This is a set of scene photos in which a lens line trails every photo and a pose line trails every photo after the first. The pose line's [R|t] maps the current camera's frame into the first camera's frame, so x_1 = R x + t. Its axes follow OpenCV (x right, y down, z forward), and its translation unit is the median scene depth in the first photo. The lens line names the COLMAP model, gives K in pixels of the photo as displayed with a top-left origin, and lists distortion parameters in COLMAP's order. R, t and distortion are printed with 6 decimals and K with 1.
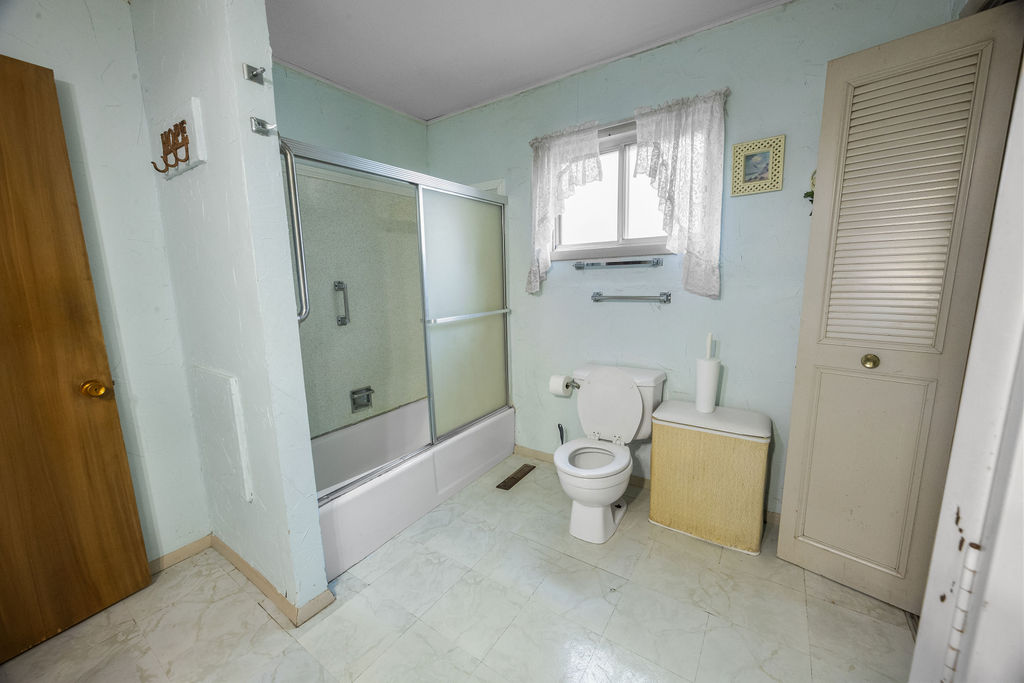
lens RADIAL K [[389.8, 0, 512.0], [0, 389.8, 341.5], [0, 0, 1]] dist [0.000122, -0.000071]
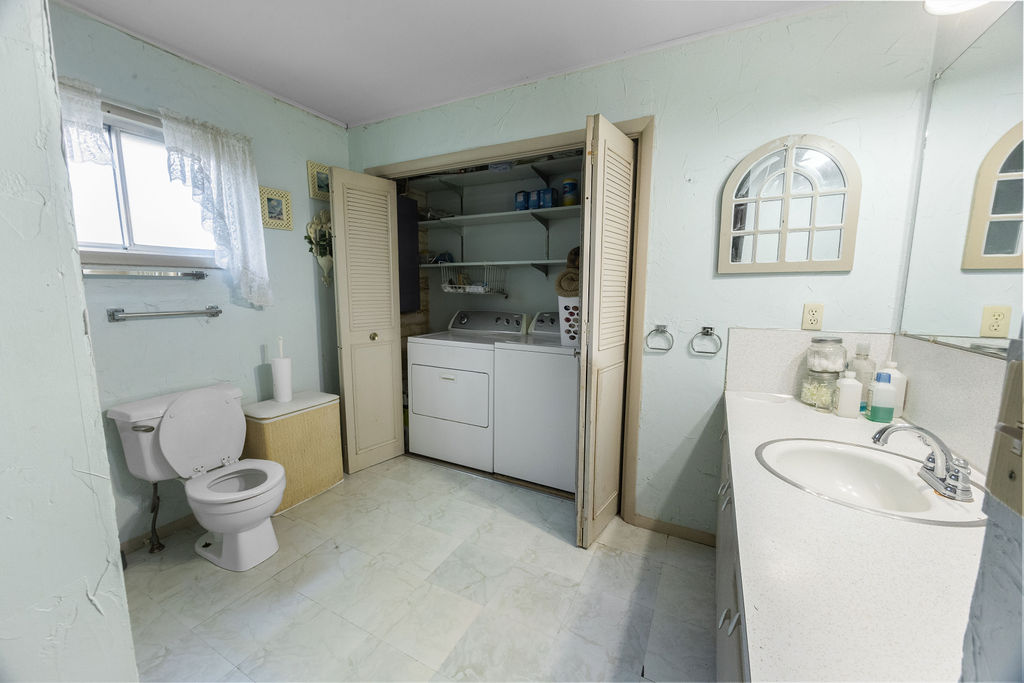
lens RADIAL K [[389.8, 0, 512.0], [0, 389.8, 341.5], [0, 0, 1]] dist [0.000122, -0.000071]
pose [[-0.113216, -0.108510, 0.987627, -0.744060], [0.159056, 0.979219, 0.125819, -0.042681], [-0.980757, 0.171333, -0.093604, 0.377627]]
